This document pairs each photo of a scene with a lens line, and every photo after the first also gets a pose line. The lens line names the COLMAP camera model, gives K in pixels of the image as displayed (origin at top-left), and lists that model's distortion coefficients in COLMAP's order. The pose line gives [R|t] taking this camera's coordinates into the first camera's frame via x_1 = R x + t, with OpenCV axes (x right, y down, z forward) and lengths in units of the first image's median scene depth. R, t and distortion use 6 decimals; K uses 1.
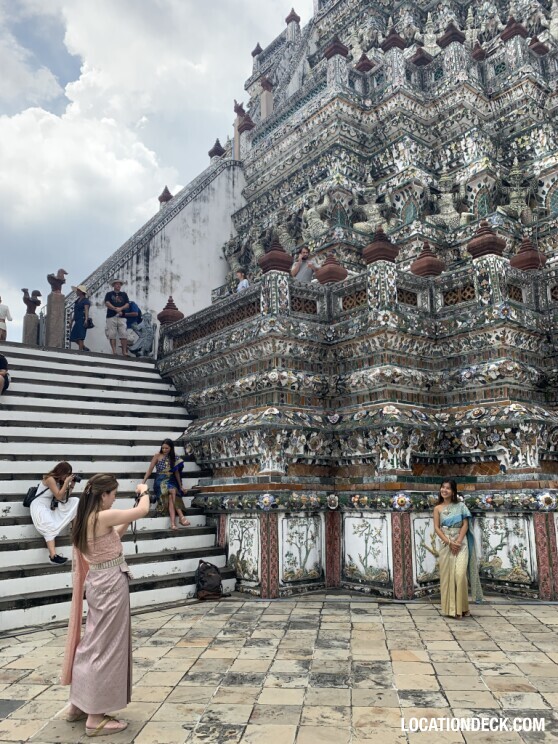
lens RADIAL K [[566.1, 0, 276.0], [0, 566.1, 366.9], [0, 0, 1]] dist [0.045536, -0.058197]
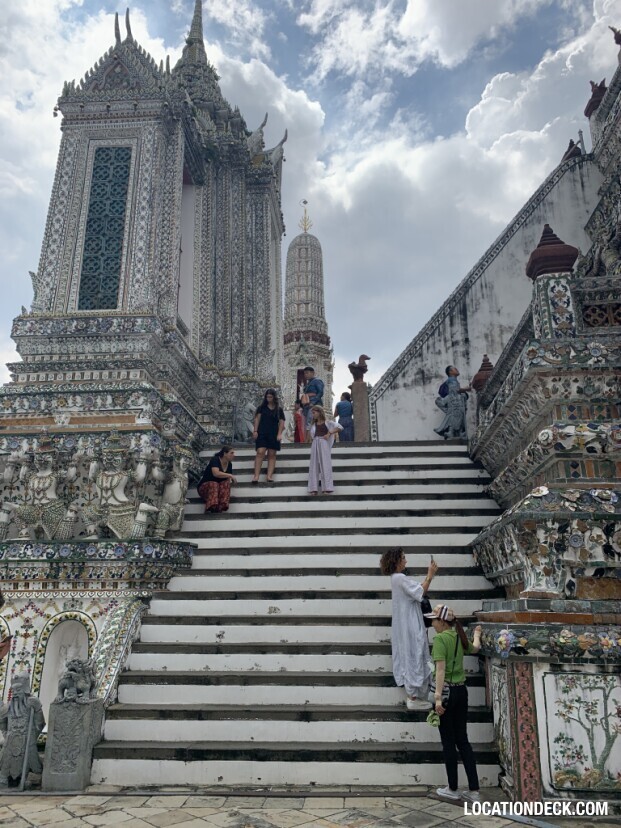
lens RADIAL K [[630.1, 0, 313.6], [0, 630.1, 418.2], [0, 0, 1]] dist [0.045536, -0.058197]
pose [[0.743201, -0.172931, -0.646334, 0.258510], [0.123278, 0.984875, -0.121756, 0.050228], [0.657613, 0.010810, 0.753278, 0.298111]]
